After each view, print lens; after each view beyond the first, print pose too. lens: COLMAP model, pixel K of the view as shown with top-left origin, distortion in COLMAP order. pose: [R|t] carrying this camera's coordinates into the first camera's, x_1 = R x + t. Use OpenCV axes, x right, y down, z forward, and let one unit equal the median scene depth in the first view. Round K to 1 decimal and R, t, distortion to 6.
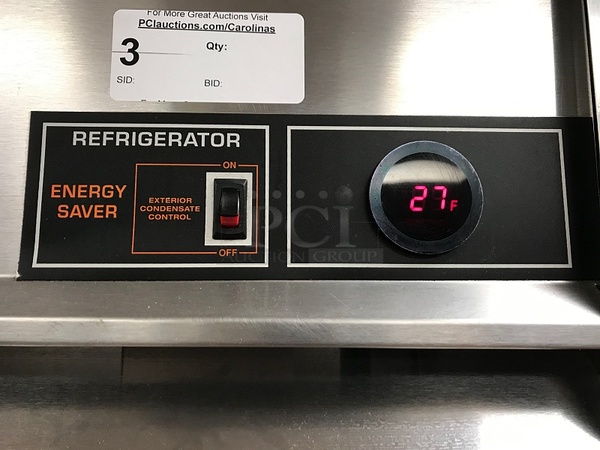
lens RADIAL K [[490.4, 0, 300.4], [0, 490.4, 225.8], [0, 0, 1]] dist [0.003586, 0.005288]
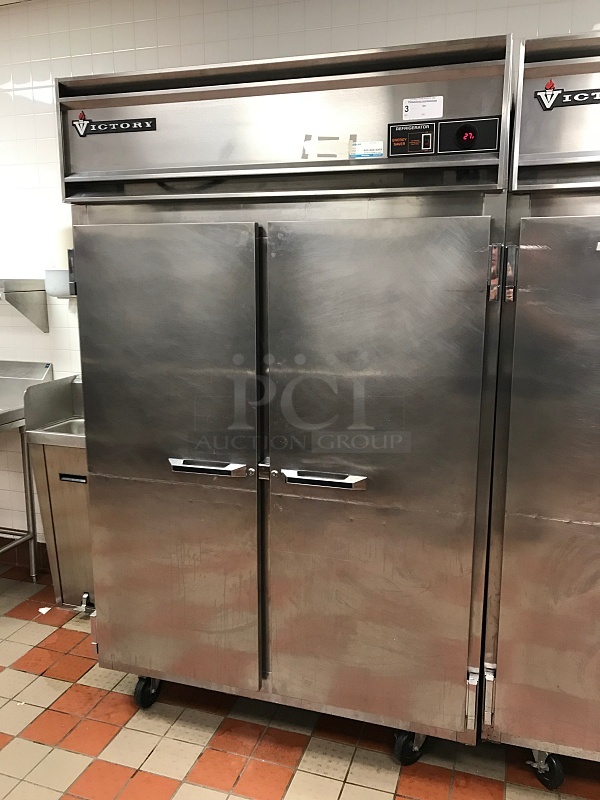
lens RADIAL K [[653.8, 0, 301.8], [0, 653.8, 403.6], [0, 0, 1]] dist [0.003586, 0.005288]
pose [[0.942098, 0.058101, -0.330265, 1.031093], [0.051630, 0.948001, 0.314052, 0.341943], [0.331339, -0.312919, 0.890110, -6.295330]]
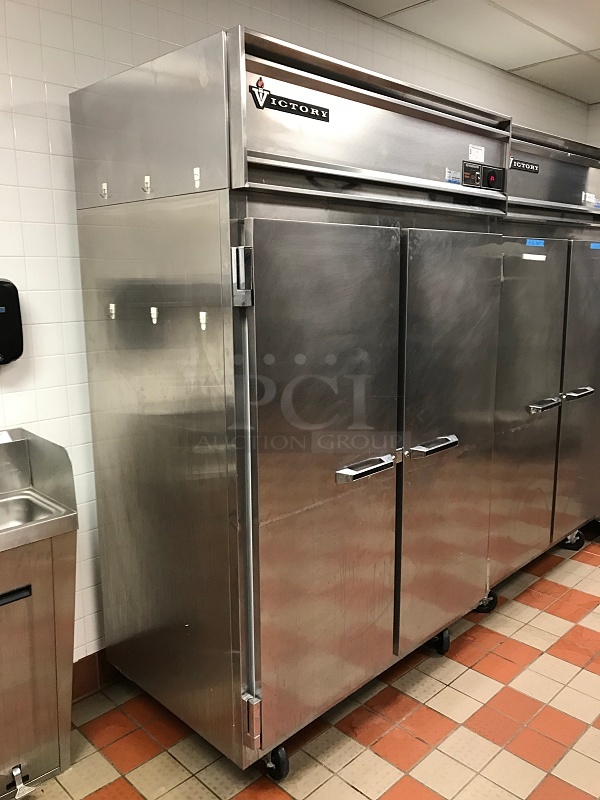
lens RADIAL K [[653.8, 0, 303.7], [0, 653.8, 394.4], [0, 0, 1]] dist [0.003586, 0.005288]
pose [[0.728918, -0.140782, 0.669969, -8.630859], [-0.080193, 0.954331, 0.287785, 0.425044], [-0.679888, -0.263499, 0.684340, -4.515524]]
